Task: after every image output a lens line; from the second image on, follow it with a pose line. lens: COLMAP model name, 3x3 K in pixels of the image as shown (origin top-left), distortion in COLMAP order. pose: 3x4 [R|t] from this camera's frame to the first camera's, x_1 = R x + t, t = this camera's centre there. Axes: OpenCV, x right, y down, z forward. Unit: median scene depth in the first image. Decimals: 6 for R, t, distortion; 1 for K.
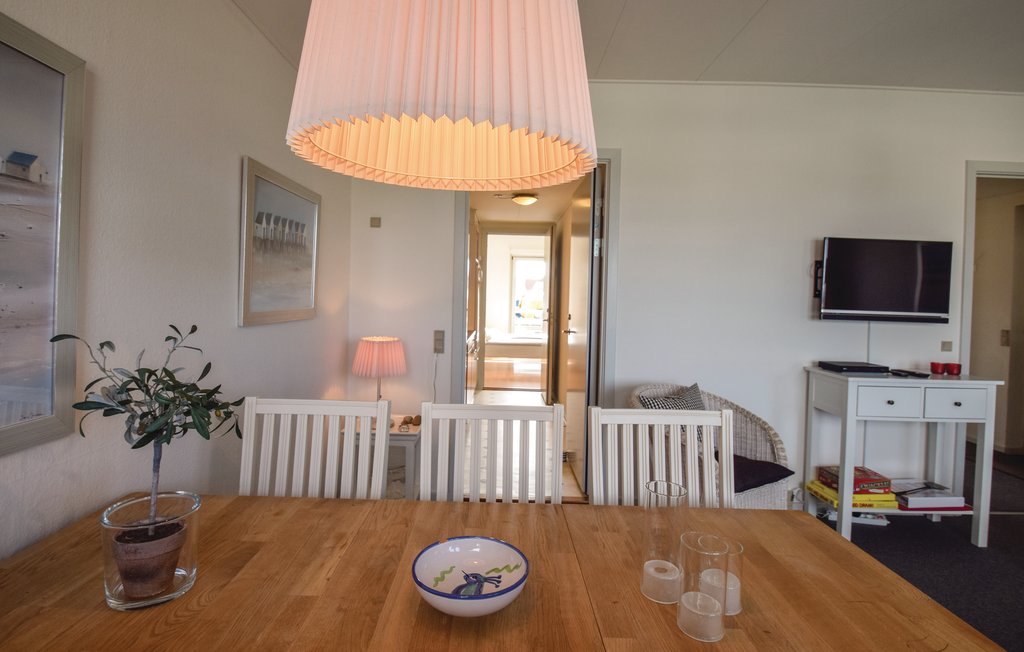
lens RADIAL K [[501.6, 0, 508.1], [0, 501.6, 302.8], [0, 0, 1]] dist [-0.000183, -0.007848]
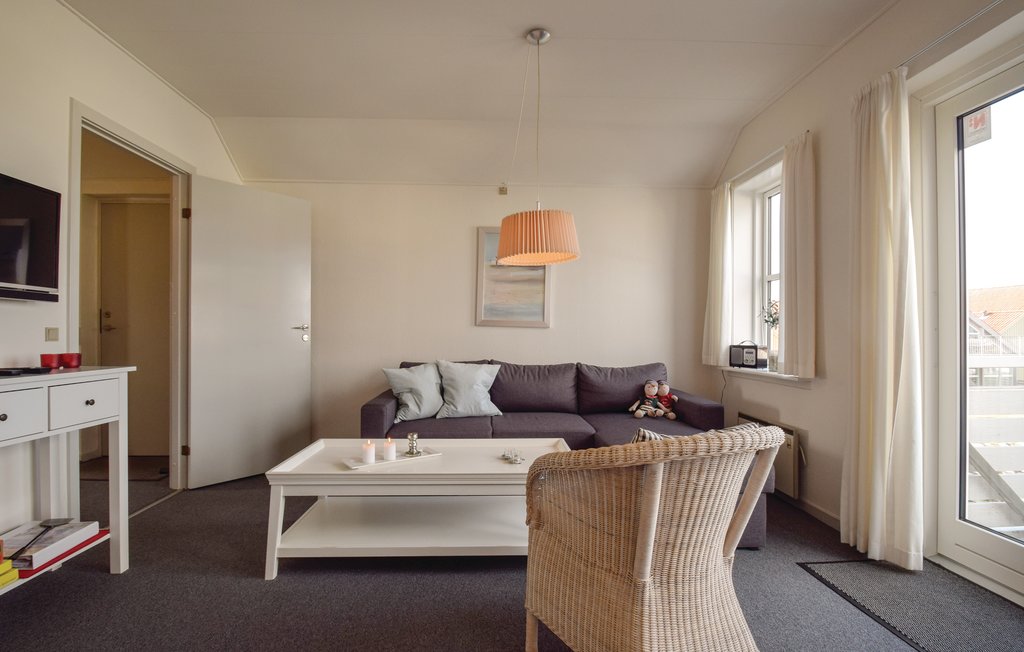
lens RADIAL K [[482.2, 0, 511.1], [0, 482.2, 334.3], [0, 0, 1]] dist [-0.029236, -0.000414]
pose [[-0.050759, -0.024212, 0.998417, 0.153769], [0.012634, 0.999611, 0.024883, 0.086469], [-0.998631, 0.013877, -0.050433, 0.379996]]
